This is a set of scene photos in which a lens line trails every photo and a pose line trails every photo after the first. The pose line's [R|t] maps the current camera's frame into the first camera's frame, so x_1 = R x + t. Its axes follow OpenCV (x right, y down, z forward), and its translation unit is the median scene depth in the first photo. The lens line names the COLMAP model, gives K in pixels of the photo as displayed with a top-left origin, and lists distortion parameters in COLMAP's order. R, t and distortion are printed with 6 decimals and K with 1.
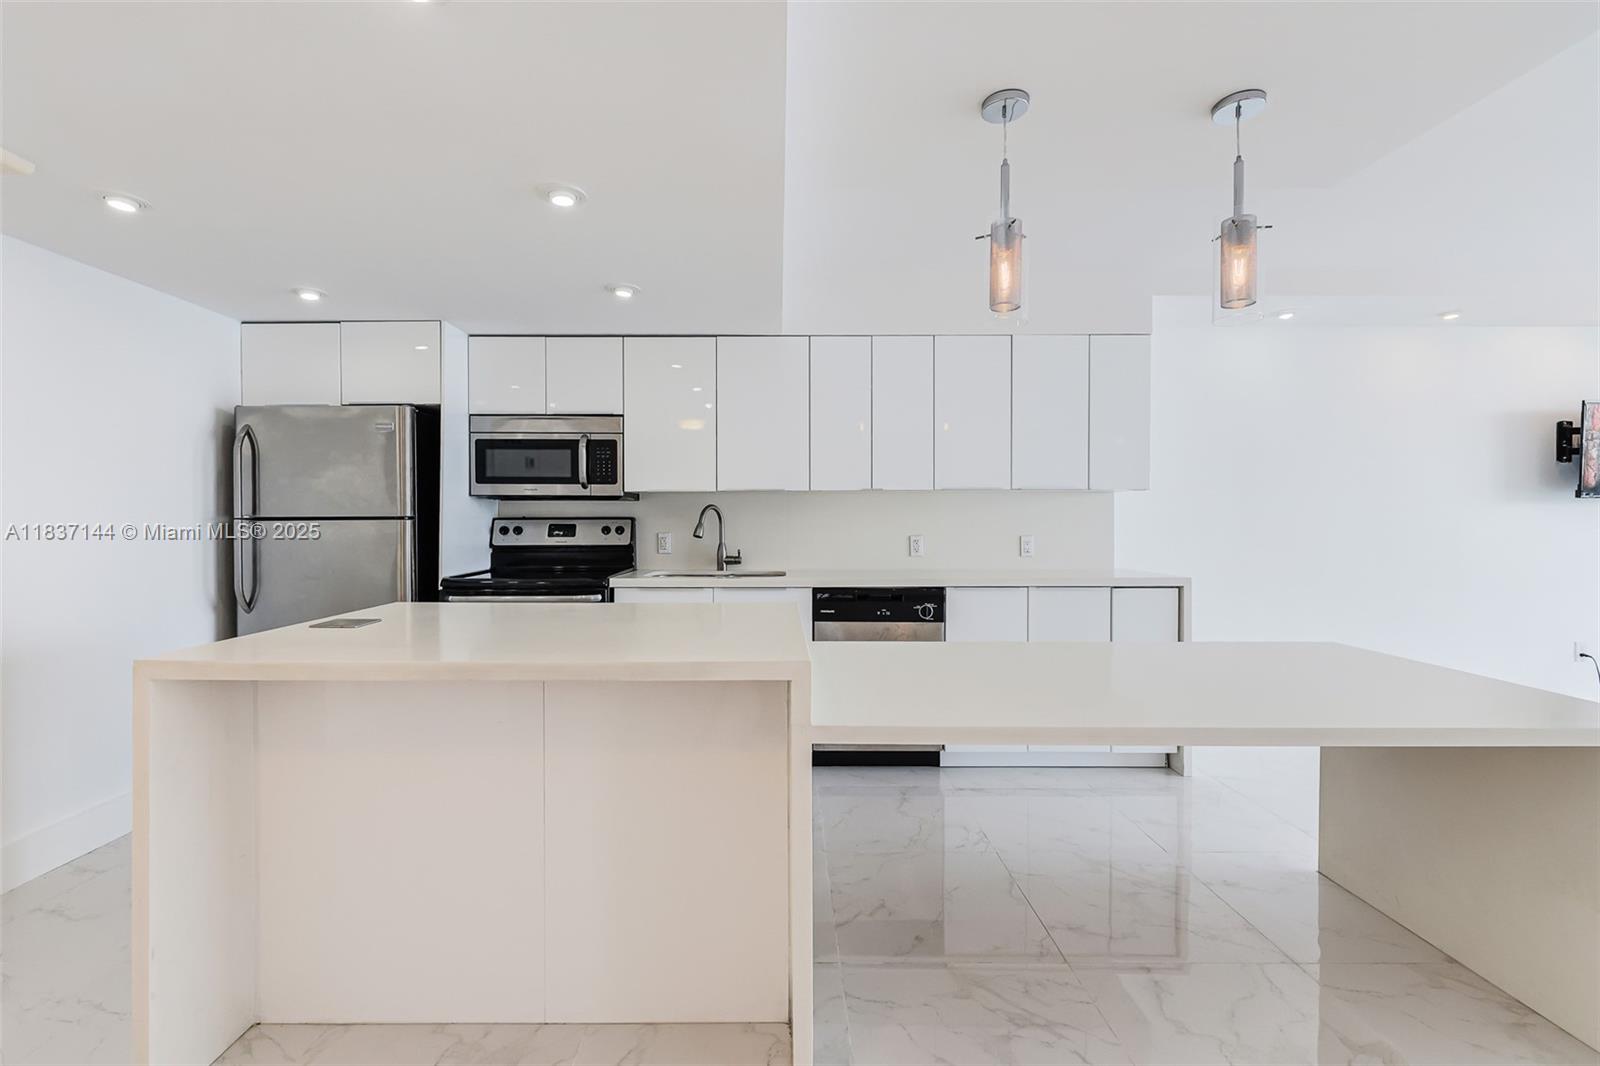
lens RADIAL K [[678.7, 0, 789.3], [0, 678.7, 522.5], [0, 0, 1]] dist [-0.002889, 0.000981]
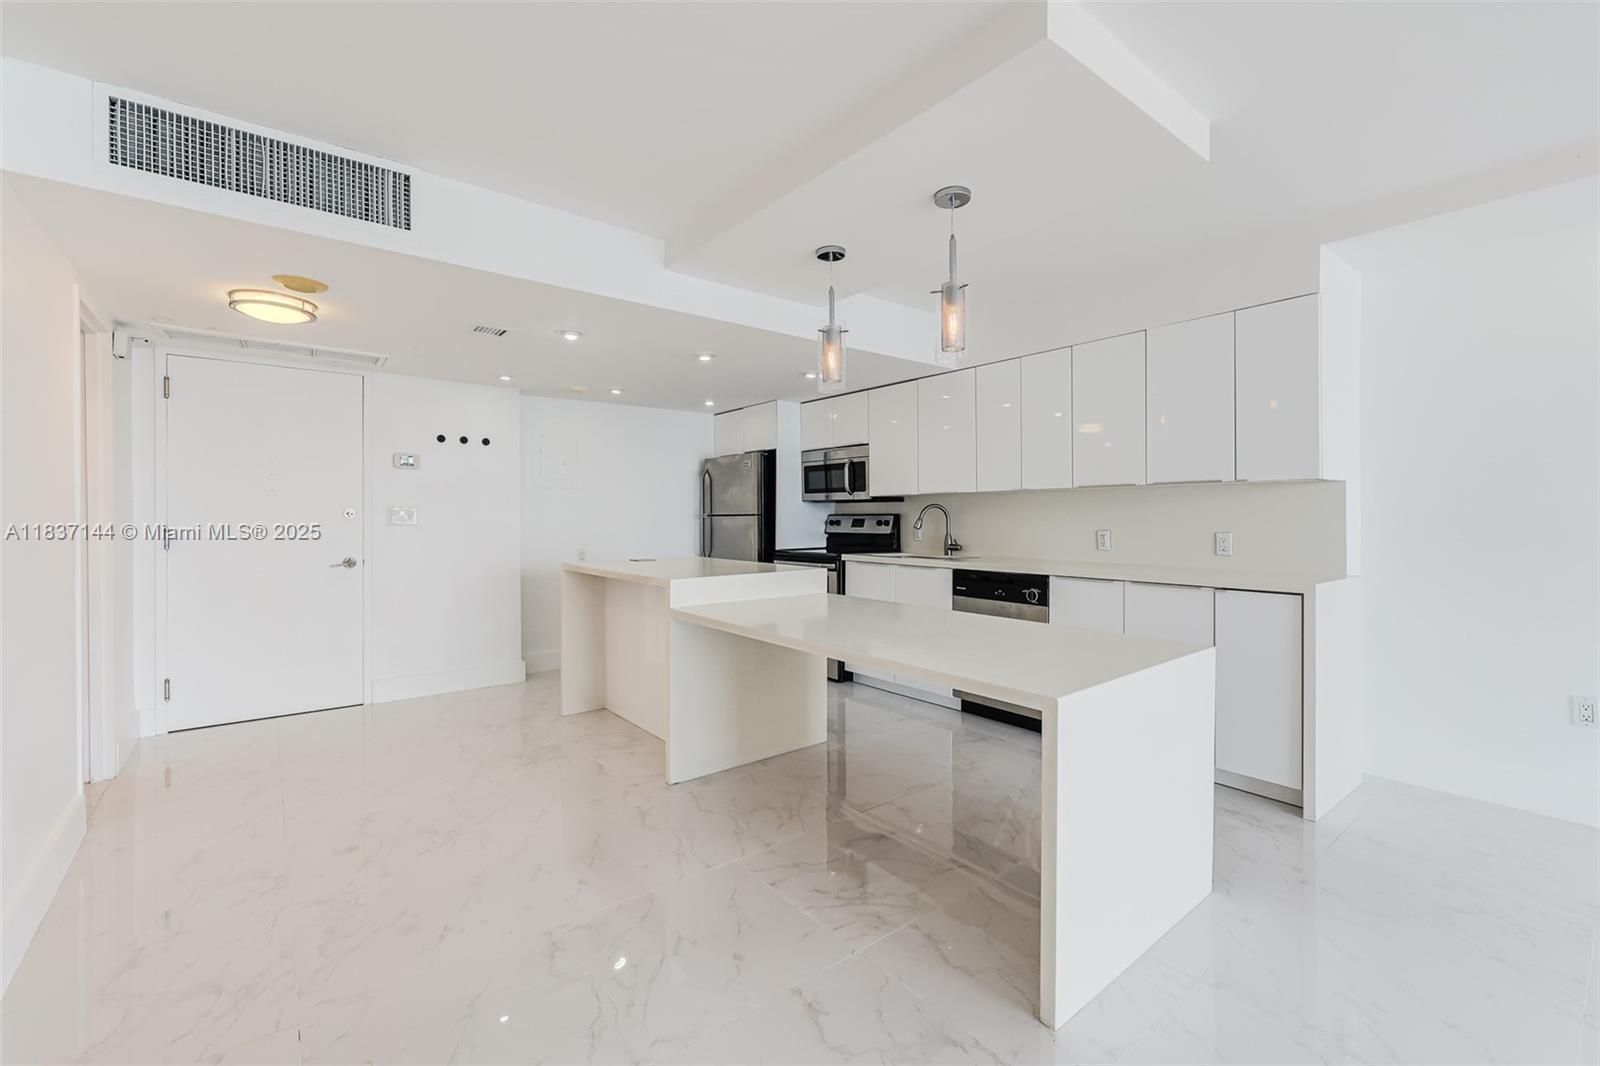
lens RADIAL K [[678.7, 0, 787.3], [0, 678.7, 521.2], [0, 0, 1]] dist [-0.002889, 0.000981]
pose [[0.613355, 0.004920, -0.789792, 0.793382], [-0.000374, 0.999982, 0.005939, -0.000899], [0.789807, -0.003347, 0.613346, -0.024793]]
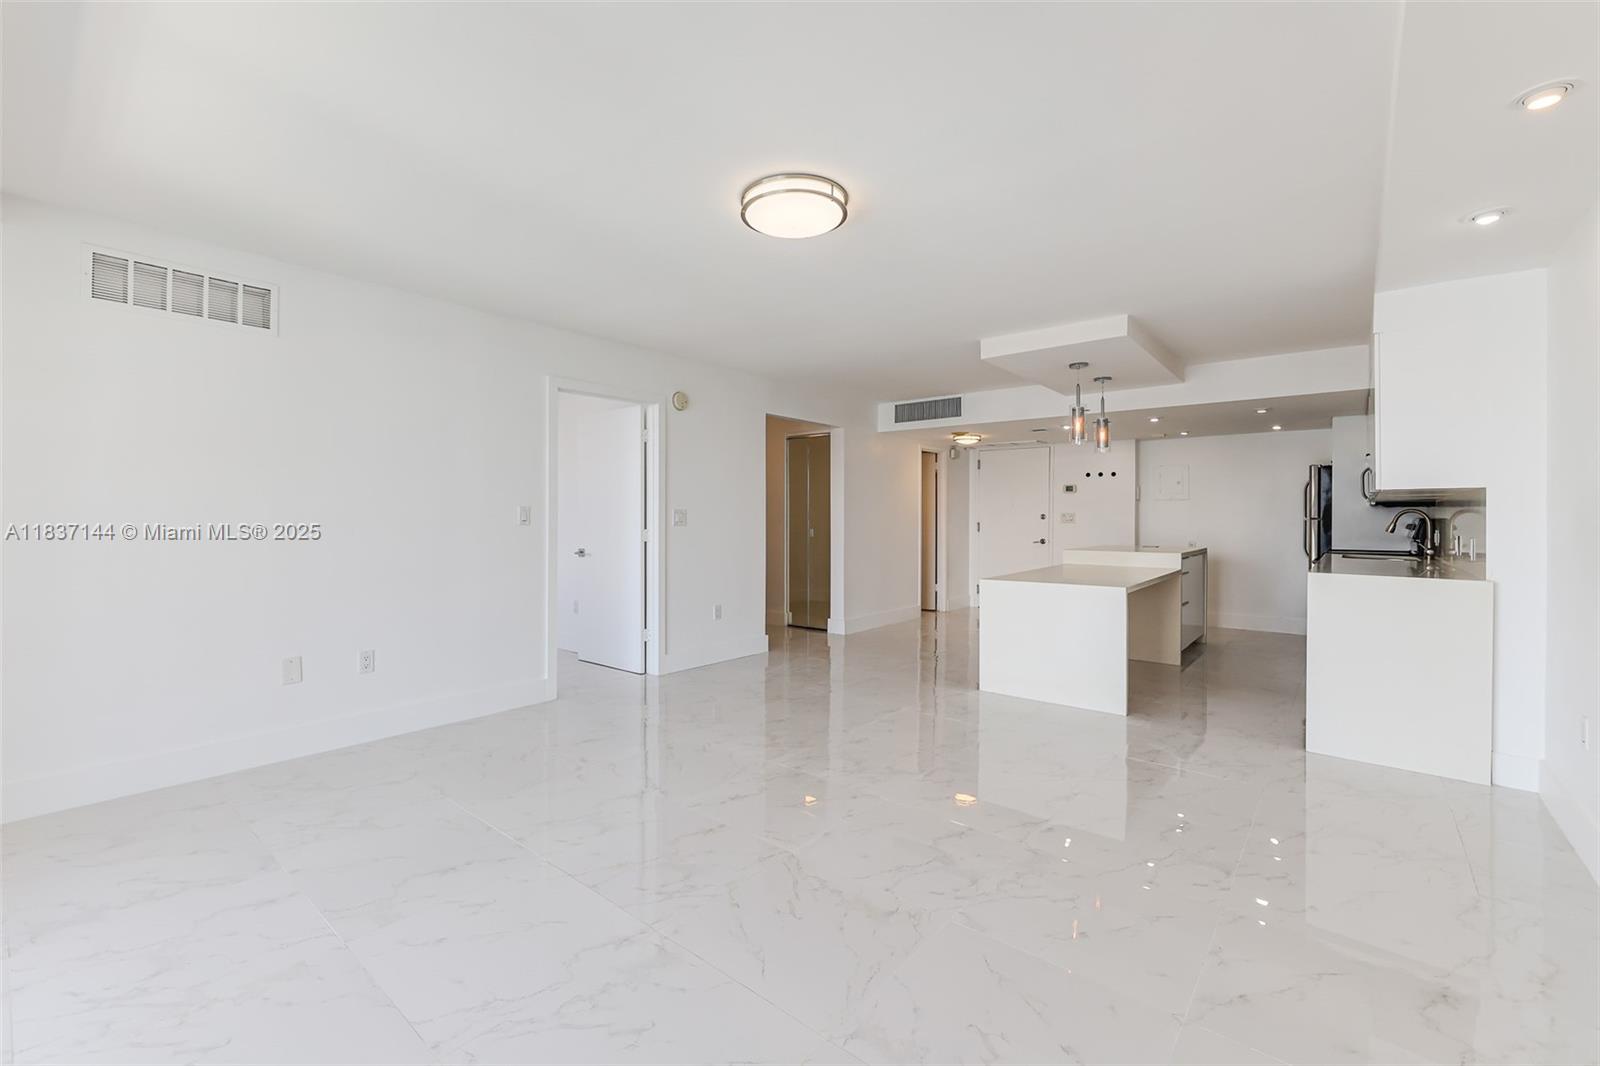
lens RADIAL K [[678.7, 0, 782.5], [0, 678.7, 518.0], [0, 0, 1]] dist [-0.002889, 0.000981]
pose [[-0.648971, -0.001334, -0.760812, 1.845717], [-0.006772, 0.999969, 0.004024, -0.005895], [0.760783, 0.007764, -0.648960, 0.990169]]
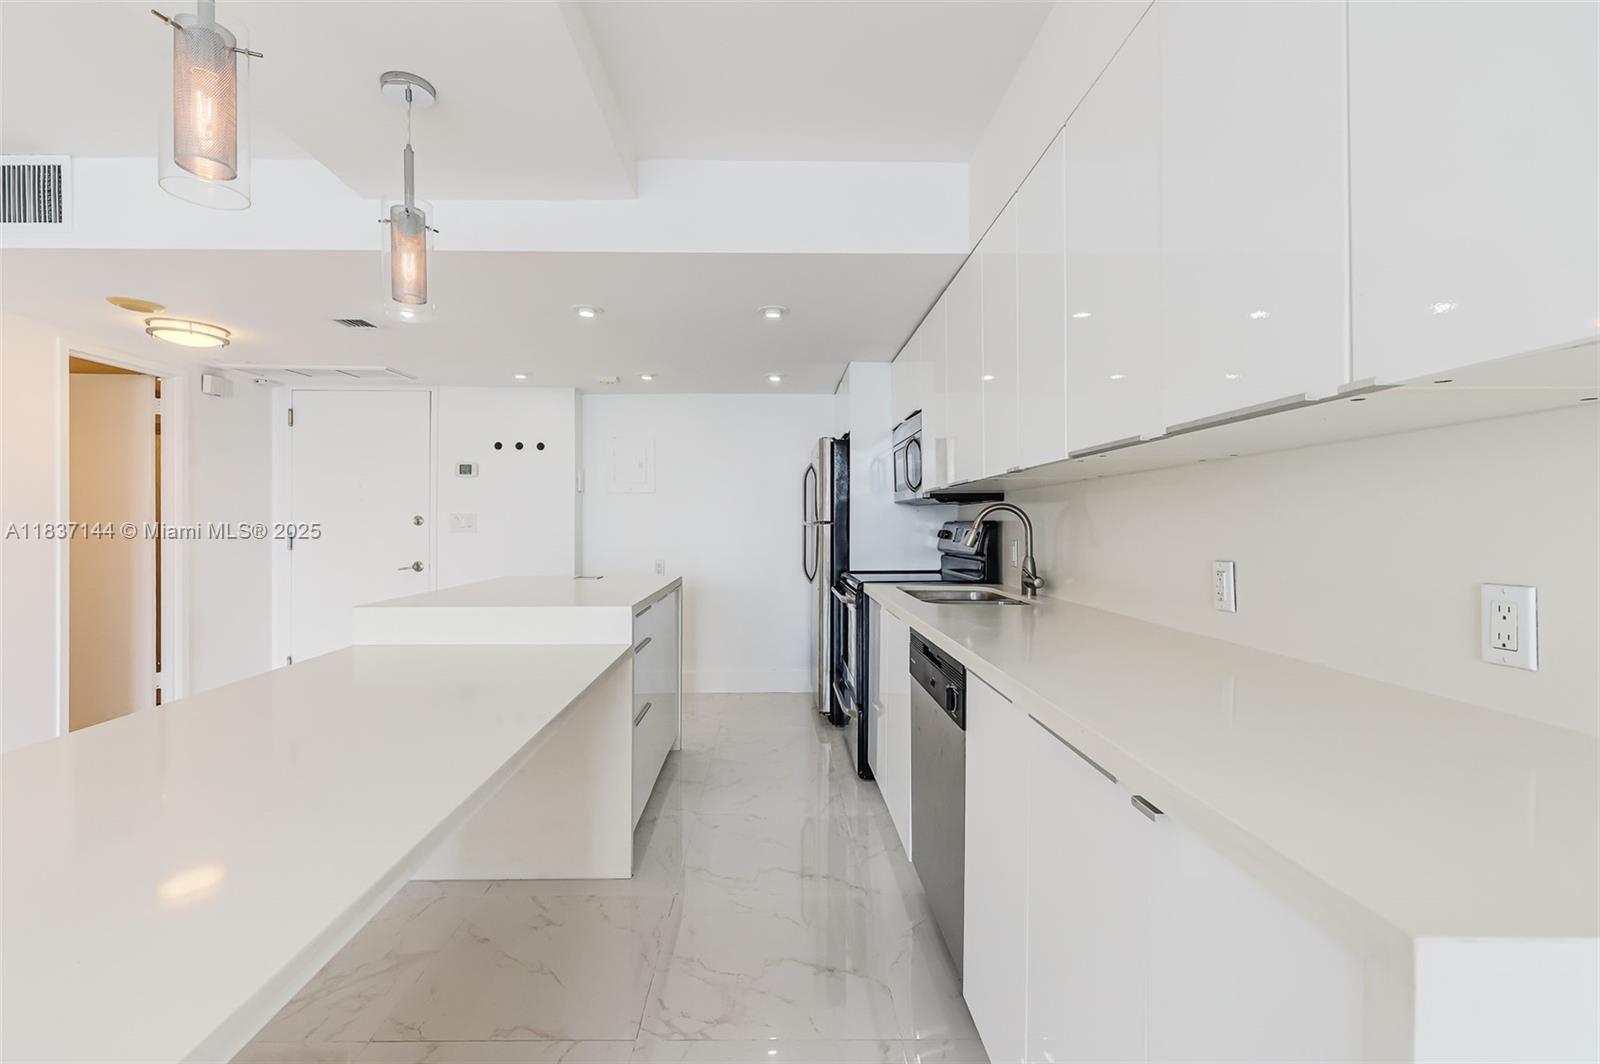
lens RADIAL K [[678.7, 0, 779.1], [0, 678.7, 525.6], [0, 0, 1]] dist [-0.002889, 0.000981]
pose [[0.003454, 0.001102, -0.999993, 0.670947], [-0.005676, 0.999983, 0.001083, -0.001893], [0.999978, 0.005673, 0.003461, 0.808070]]
